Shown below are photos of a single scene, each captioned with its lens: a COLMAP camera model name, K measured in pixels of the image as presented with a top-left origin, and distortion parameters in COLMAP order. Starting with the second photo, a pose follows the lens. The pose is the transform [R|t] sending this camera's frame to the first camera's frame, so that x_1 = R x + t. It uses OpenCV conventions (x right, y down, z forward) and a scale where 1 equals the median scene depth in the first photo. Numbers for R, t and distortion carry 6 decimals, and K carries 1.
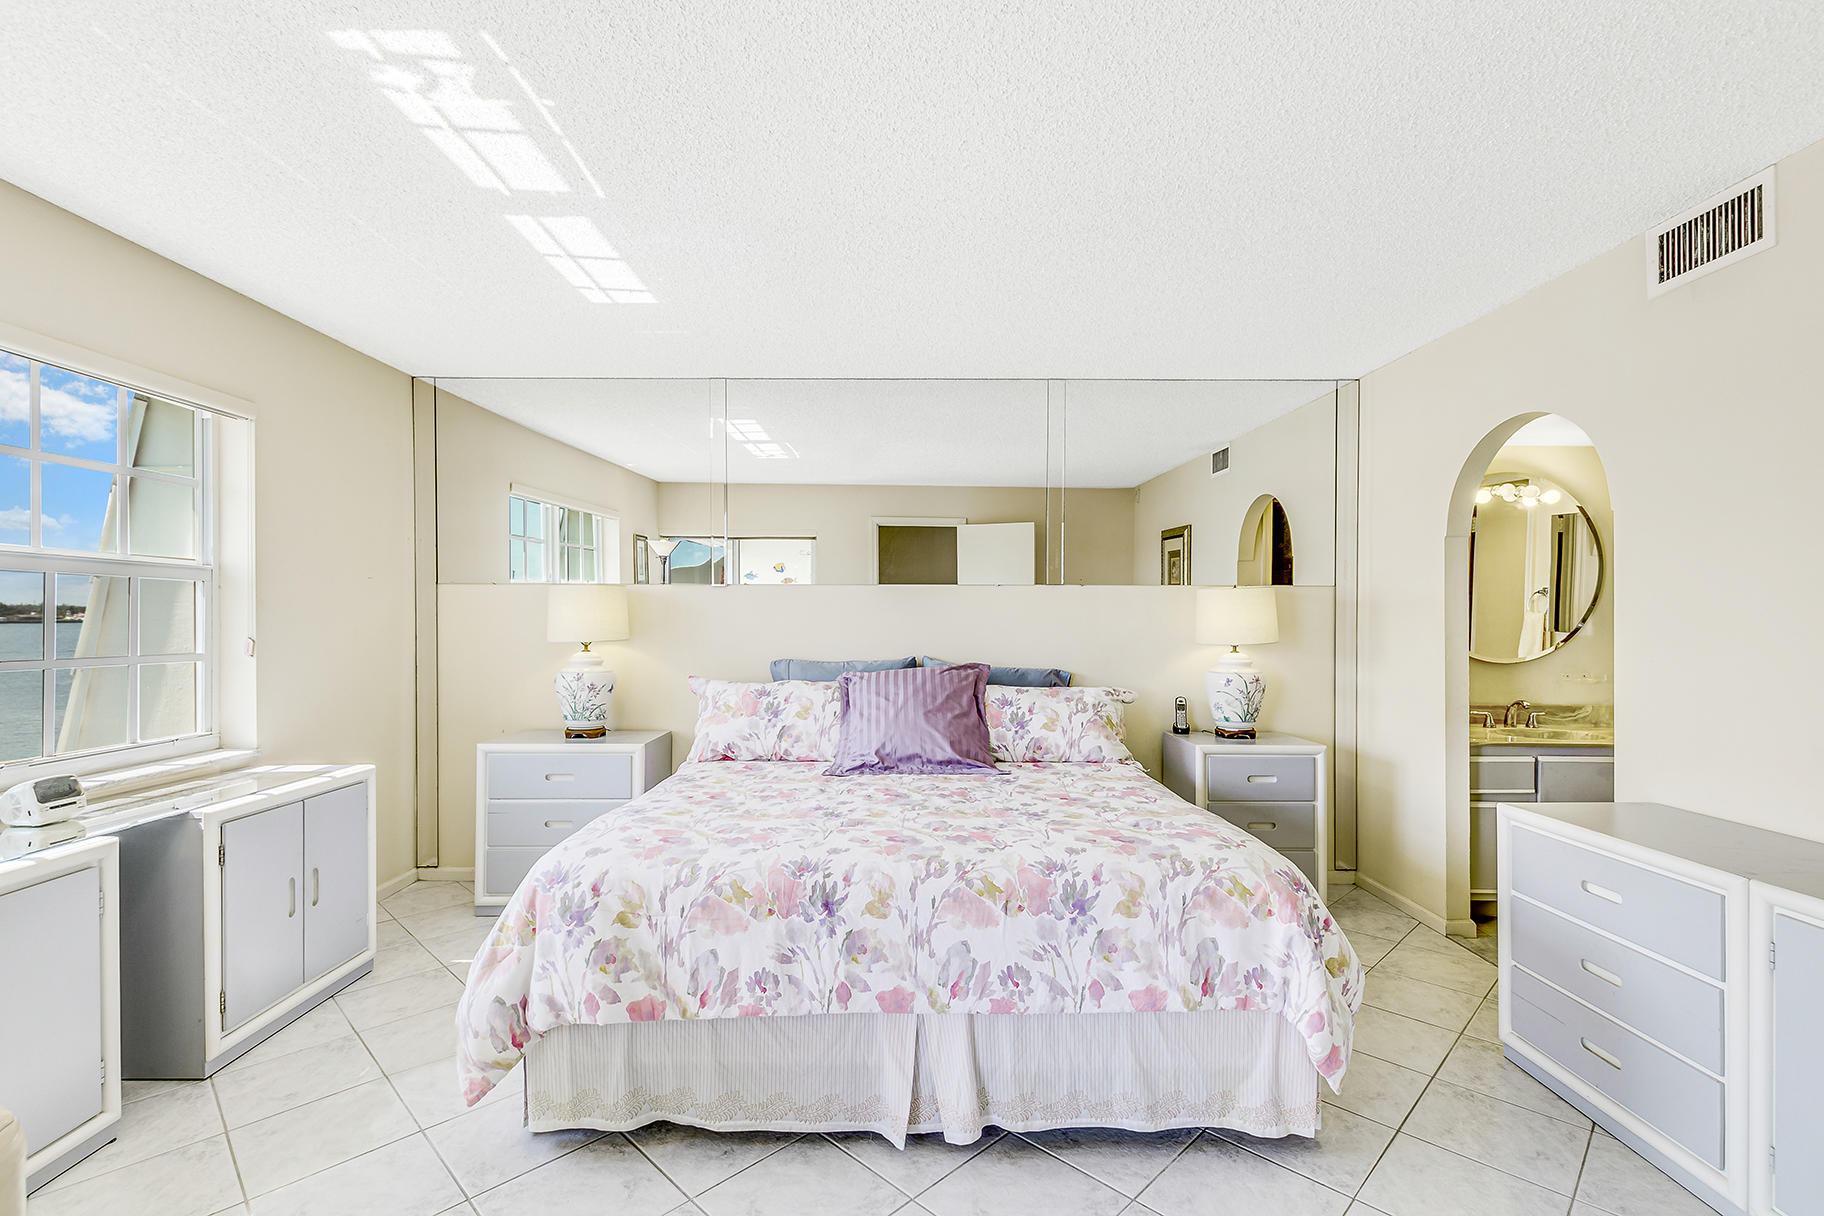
lens RADIAL K [[822.5, 0, 907.4], [0, 822.5, 615.7], [0, 0, 1]] dist [0.002609, -0.000920]
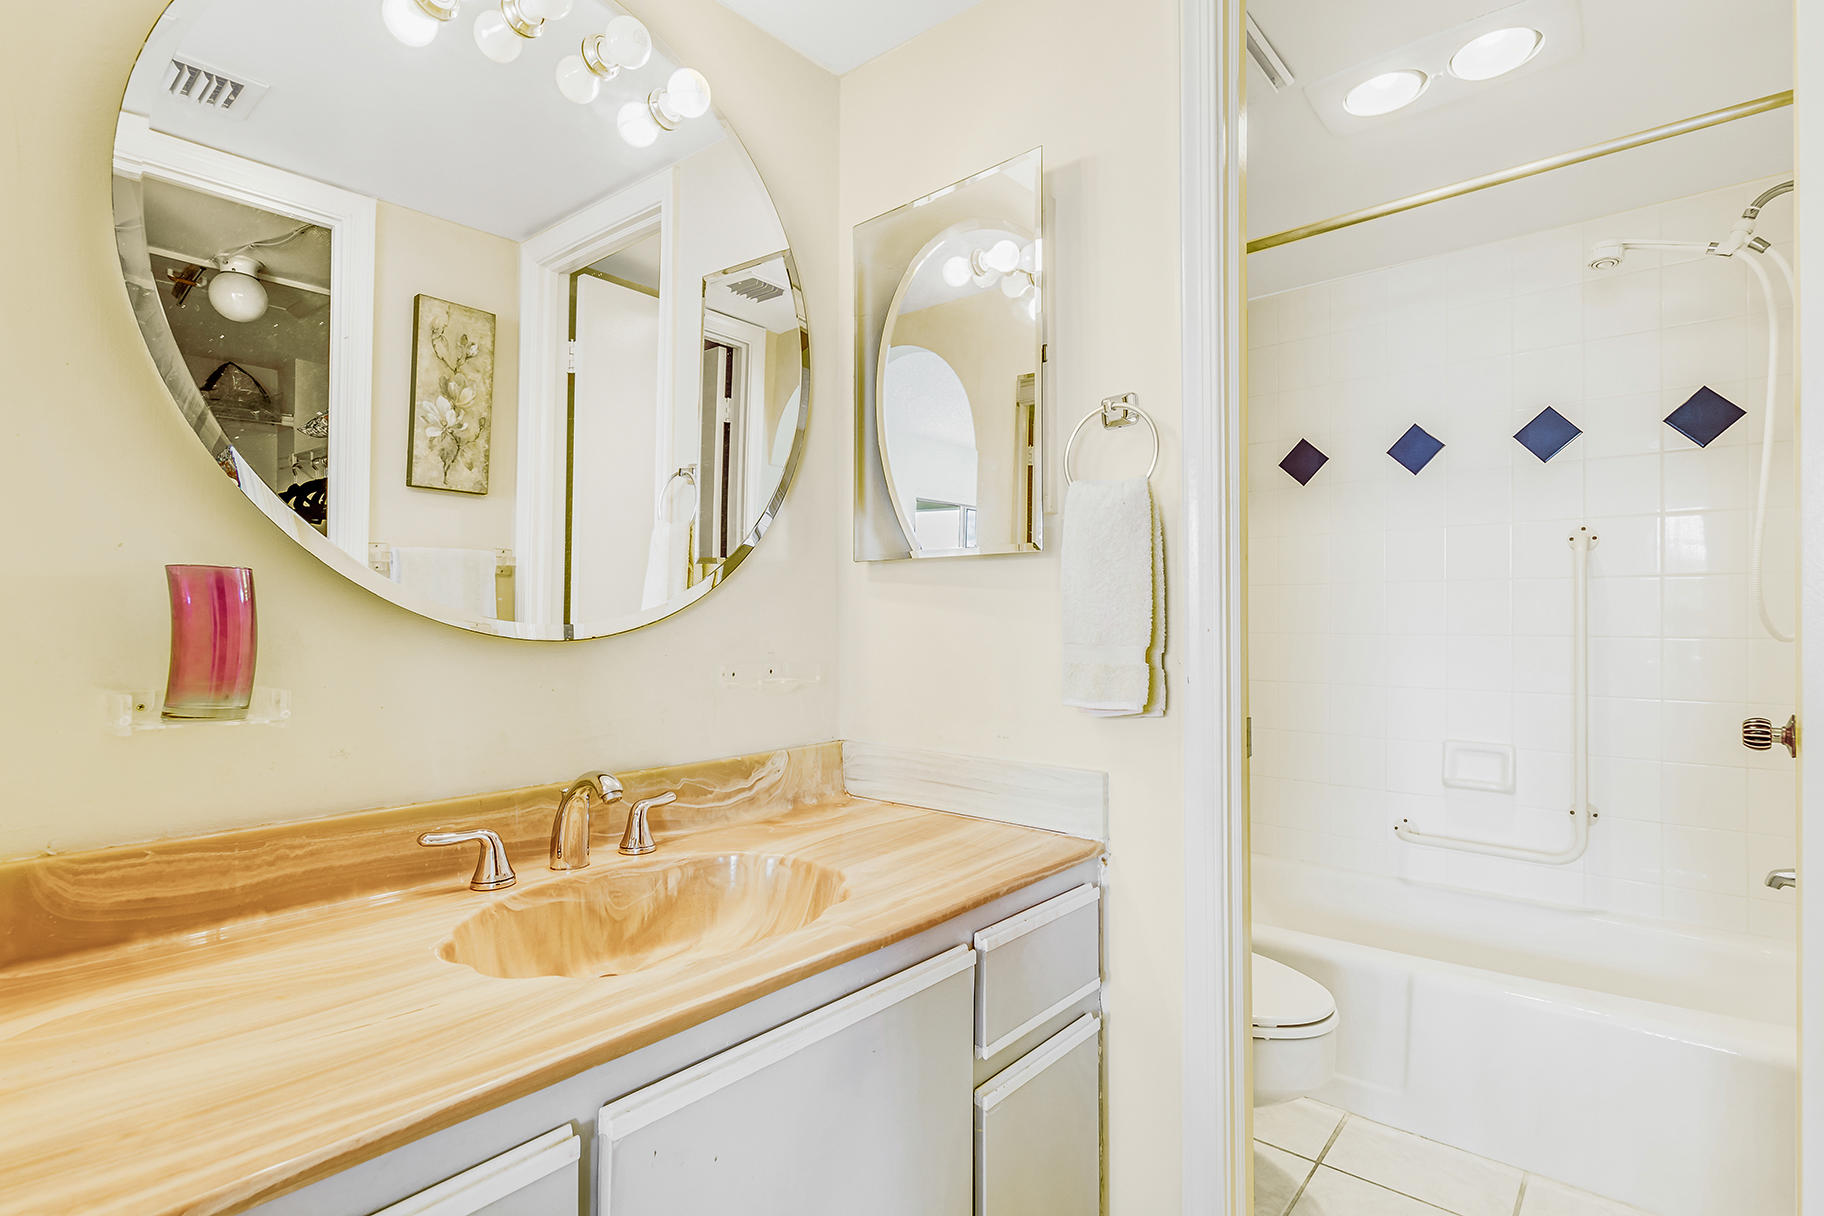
lens RADIAL K [[822.5, 0, 907.4], [0, 822.5, 615.7], [0, 0, 1]] dist [0.002609, -0.000920]
pose [[0.633095, 0.019557, 0.773827, 0.588495], [-0.002953, 0.999735, -0.022850, 0.057764], [-0.774068, 0.012181, 0.632985, 0.735188]]
